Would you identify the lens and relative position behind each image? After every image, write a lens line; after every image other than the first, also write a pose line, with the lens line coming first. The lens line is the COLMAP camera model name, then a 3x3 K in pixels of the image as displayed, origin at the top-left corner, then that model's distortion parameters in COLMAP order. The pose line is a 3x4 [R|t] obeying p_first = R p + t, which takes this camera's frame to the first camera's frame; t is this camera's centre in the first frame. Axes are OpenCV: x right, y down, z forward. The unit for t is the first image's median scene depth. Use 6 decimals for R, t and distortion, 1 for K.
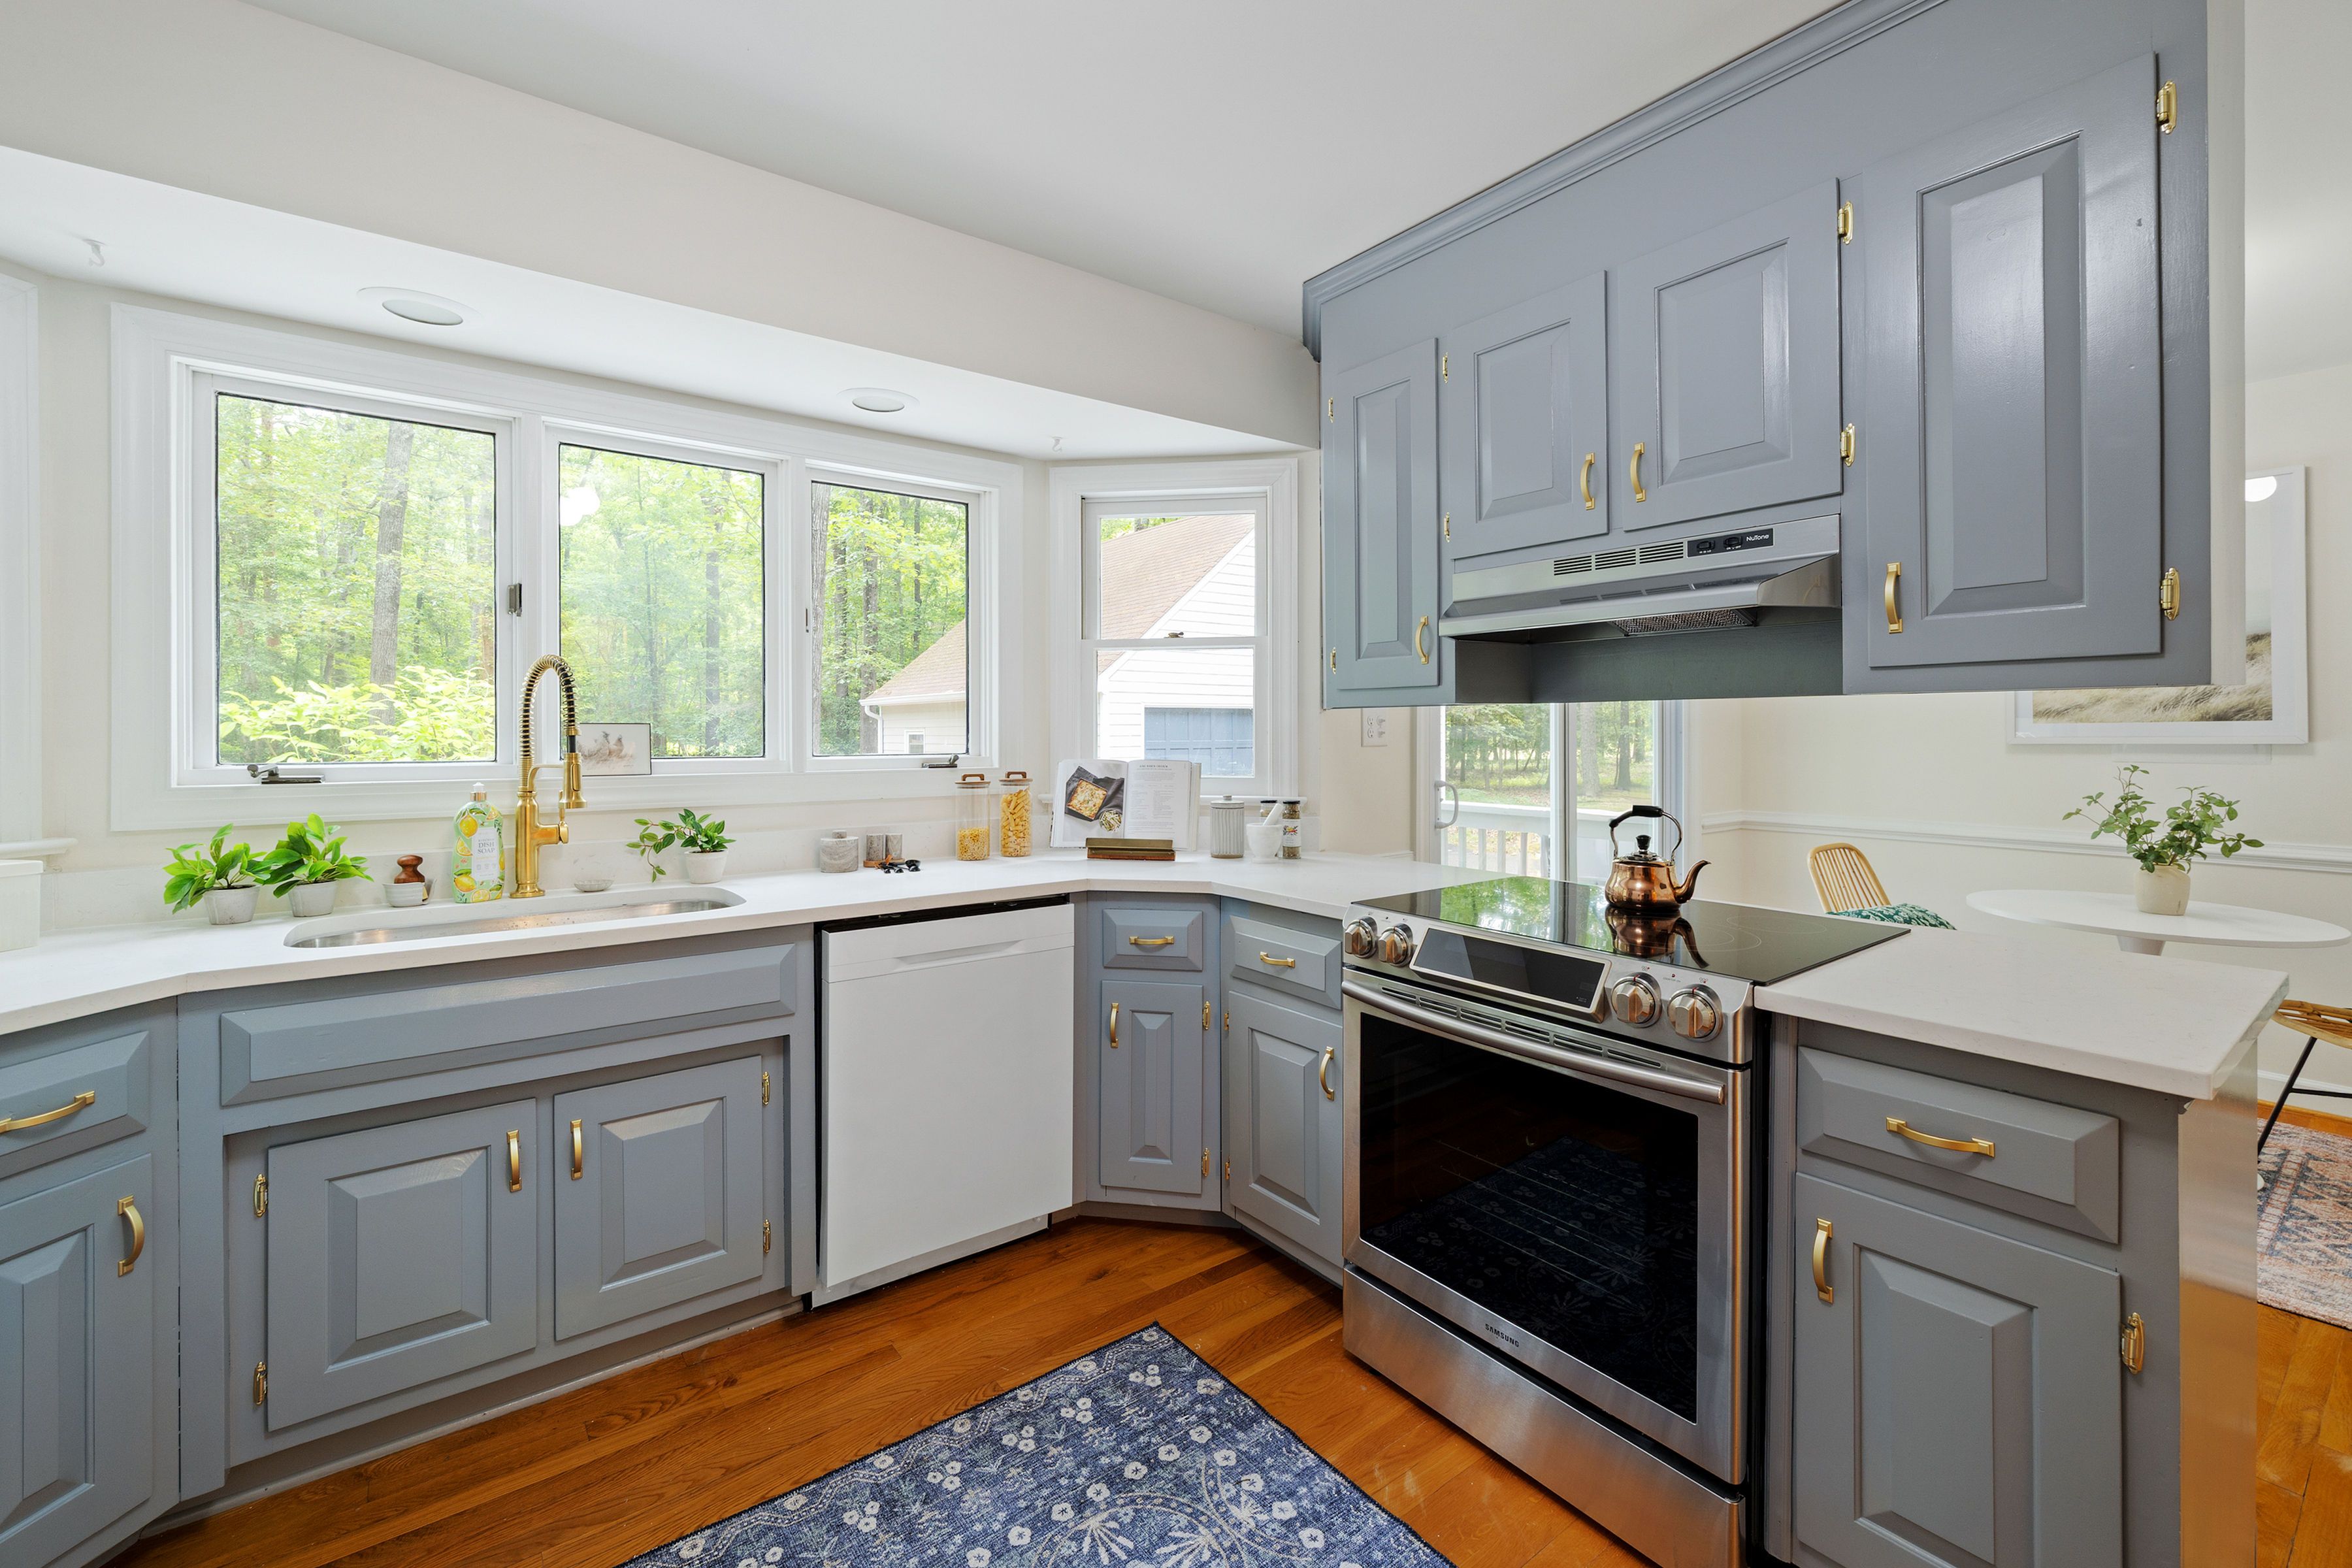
lens RADIAL K [[1001.2, 0, 1154.1], [0, 1001.2, 741.3], [0, 0, 1]] dist [0.000620, -0.000538]
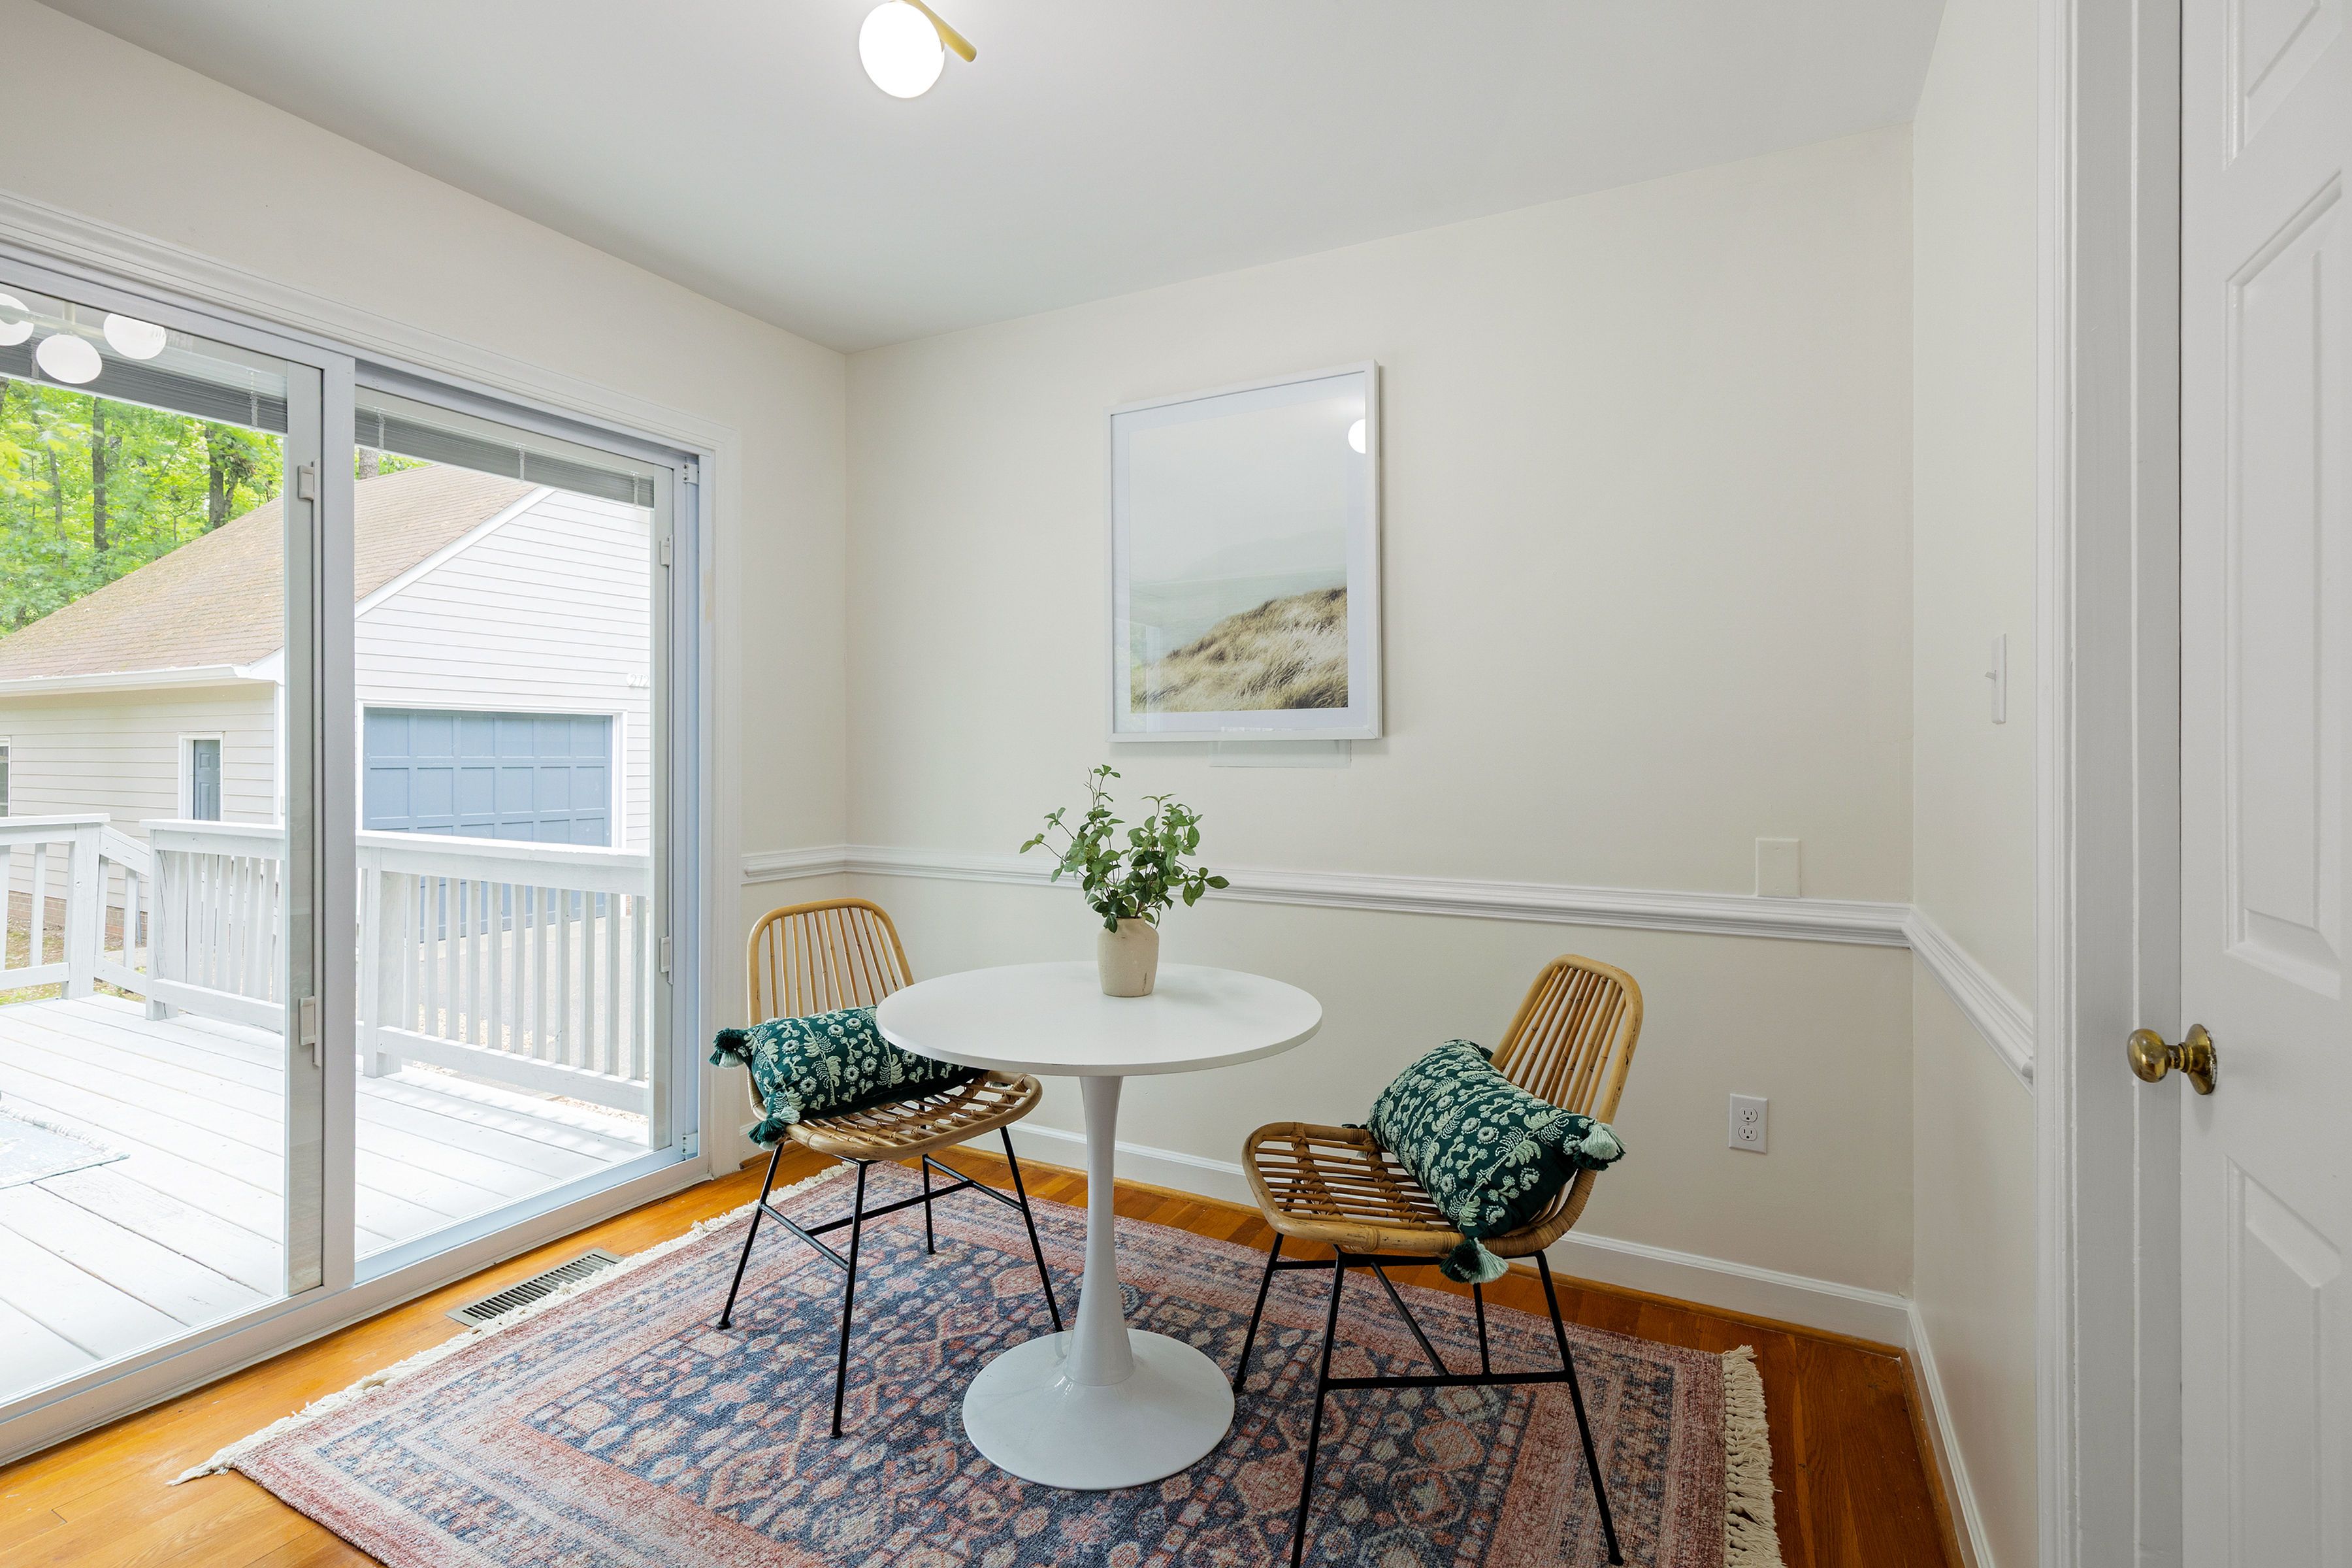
lens RADIAL K [[1072.5, 0, 1171.4], [0, 1072.5, 786.2], [0, 0, 1]] dist [-0.018207, -0.001198]
pose [[0.907494, -0.007342, 0.420000, 1.100843], [0.001043, 0.999884, 0.015227, 0.042243], [-0.420063, -0.013380, 0.907396, 0.552760]]
